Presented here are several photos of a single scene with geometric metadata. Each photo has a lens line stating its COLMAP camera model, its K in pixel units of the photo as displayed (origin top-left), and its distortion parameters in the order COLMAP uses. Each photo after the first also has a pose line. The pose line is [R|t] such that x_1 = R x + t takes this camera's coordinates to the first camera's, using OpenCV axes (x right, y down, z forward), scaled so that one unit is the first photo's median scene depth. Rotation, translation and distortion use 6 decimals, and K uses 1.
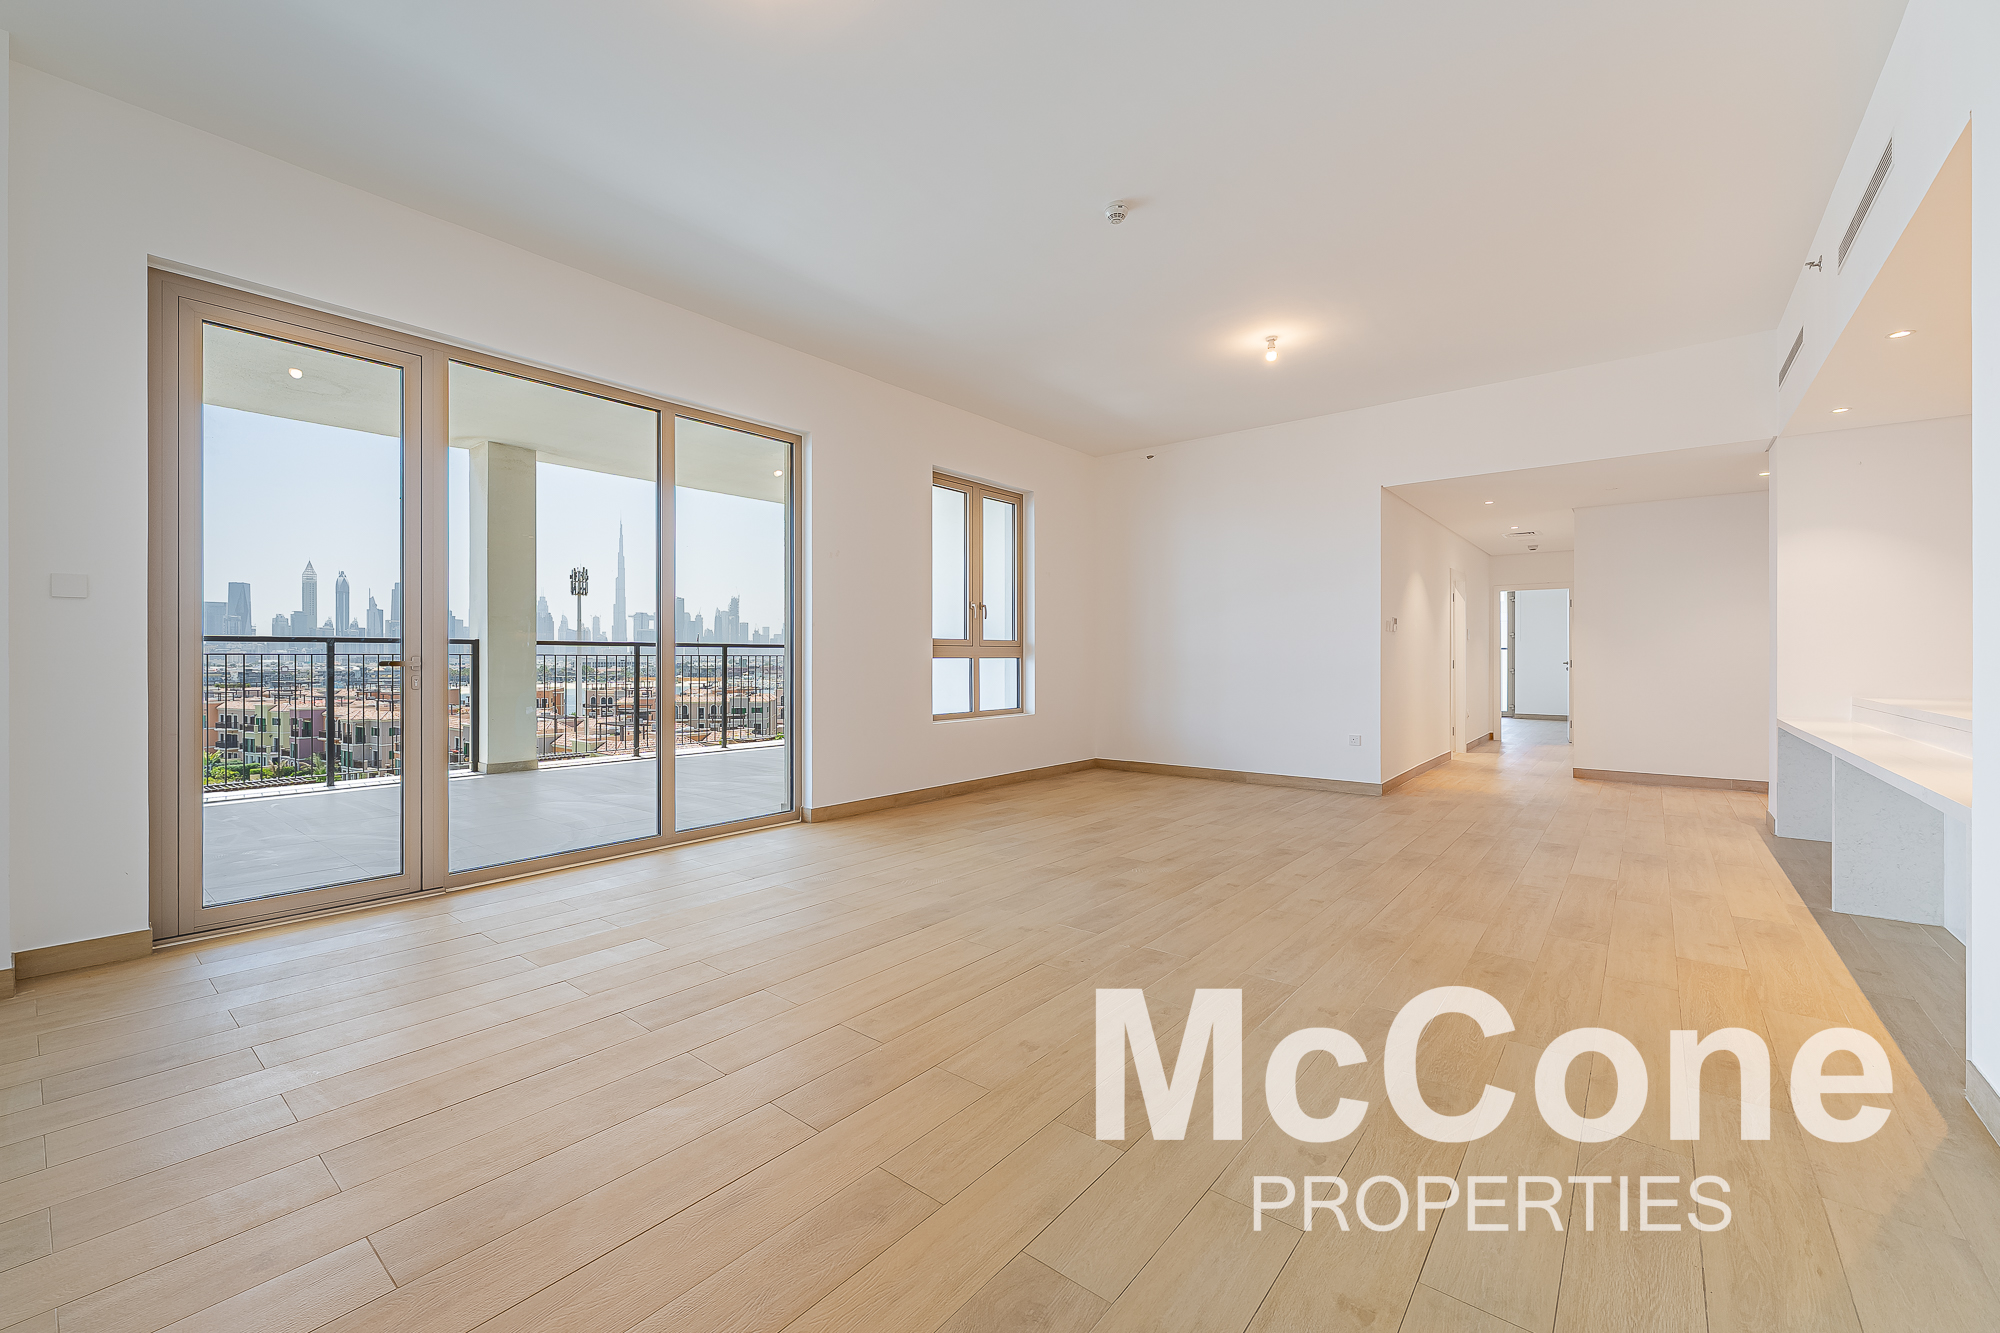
lens RADIAL K [[819.1, 0, 938.4], [0, 819.1, 665.7], [0, 0, 1]] dist [0.013081, -0.000021]
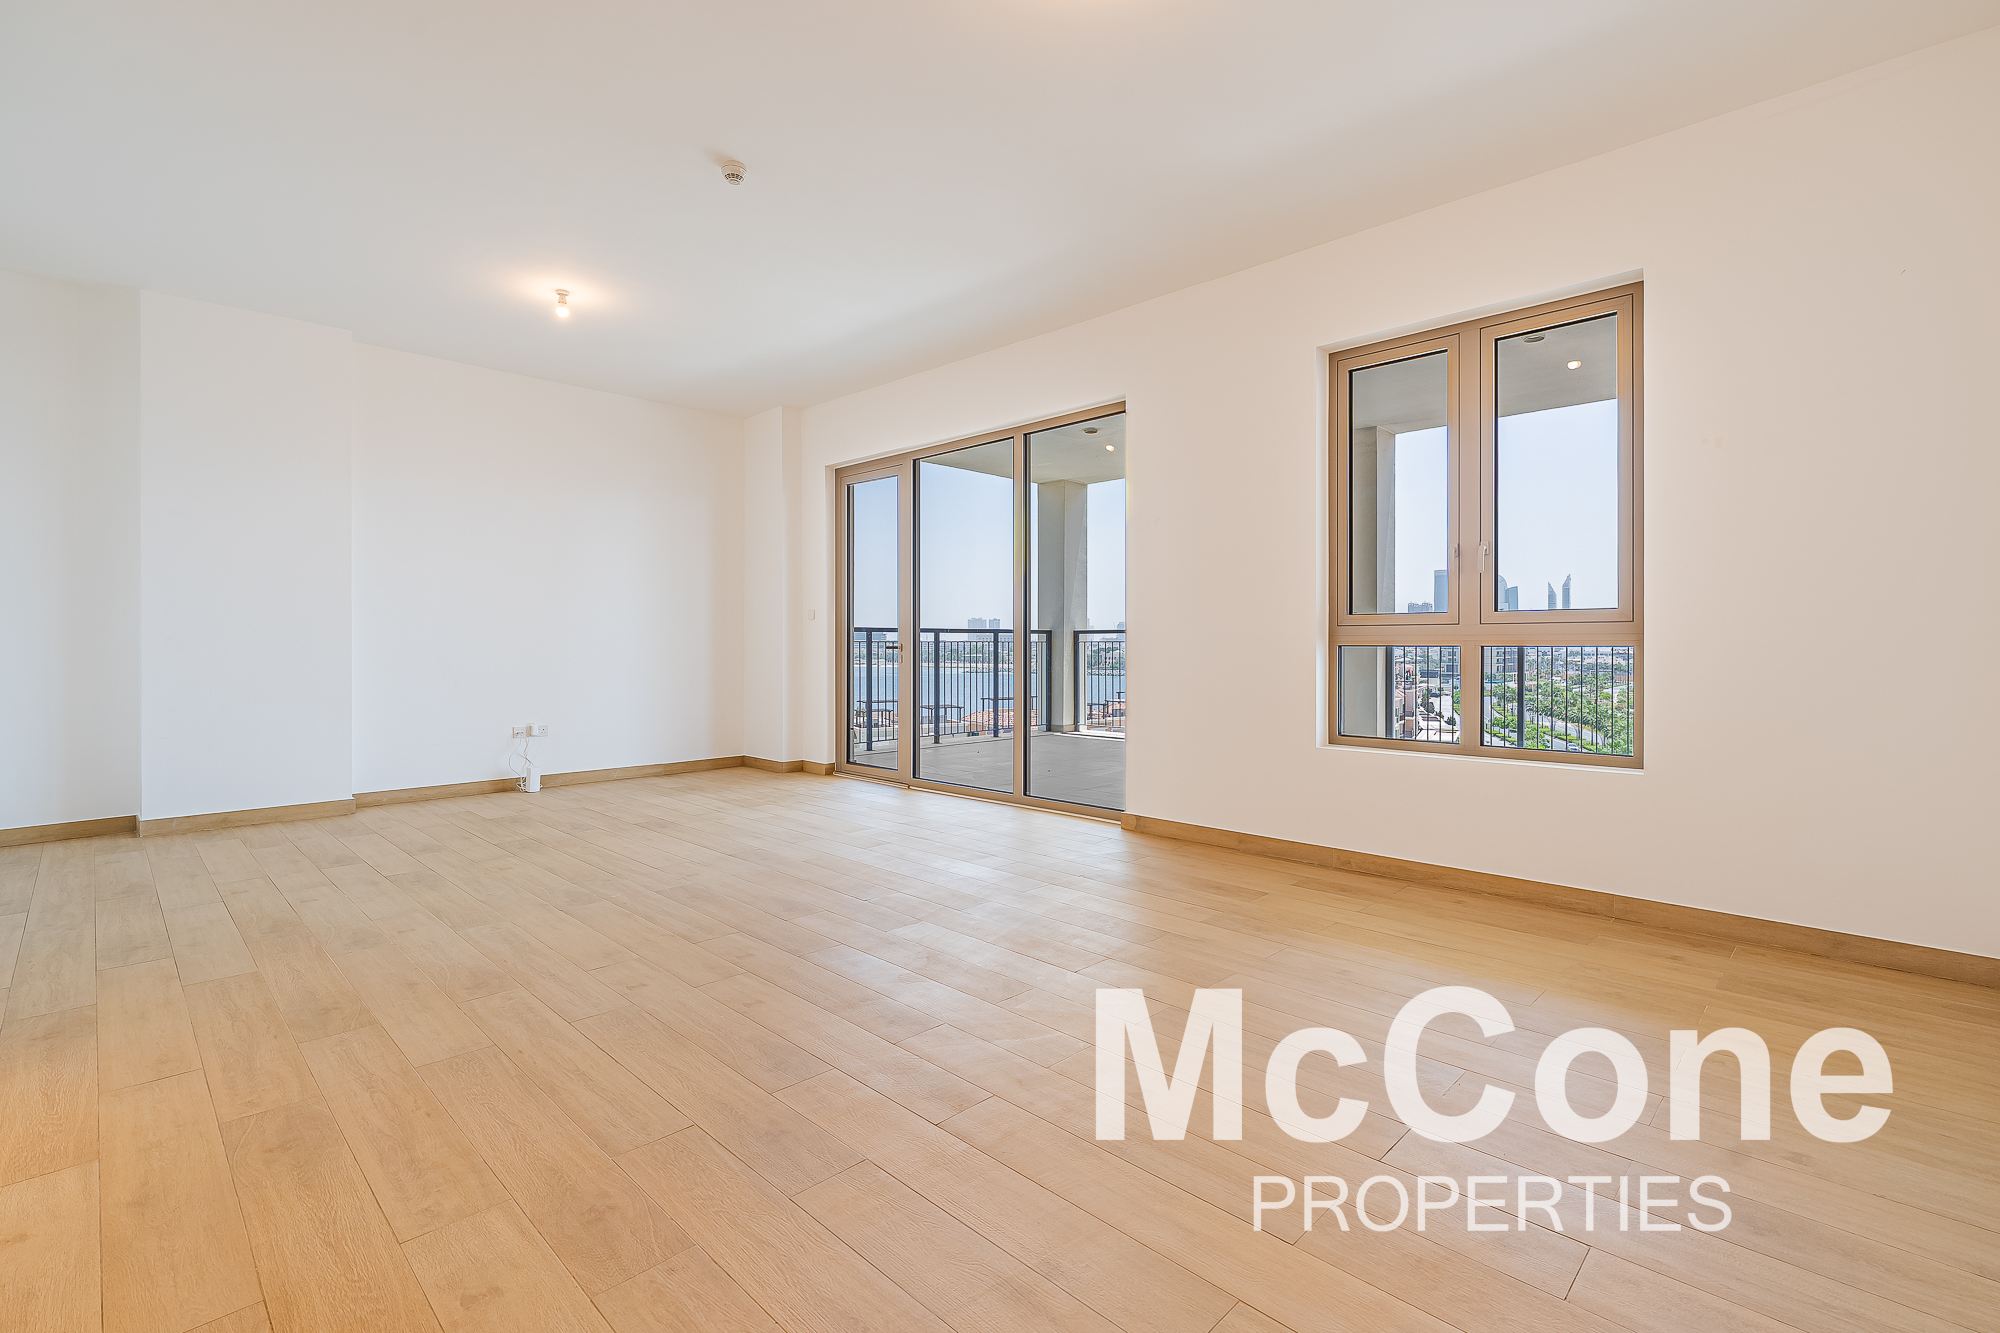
lens RADIAL K [[888.6, 0, 1002.8], [0, 888.6, 654.9], [0, 0, 1]] dist [0.004848, 0.001064]
pose [[-0.064401, 0.012245, -0.997849, 1.307183], [-0.010389, 0.999862, 0.012940, -0.013175], [0.997870, 0.011200, -0.064265, 1.482343]]
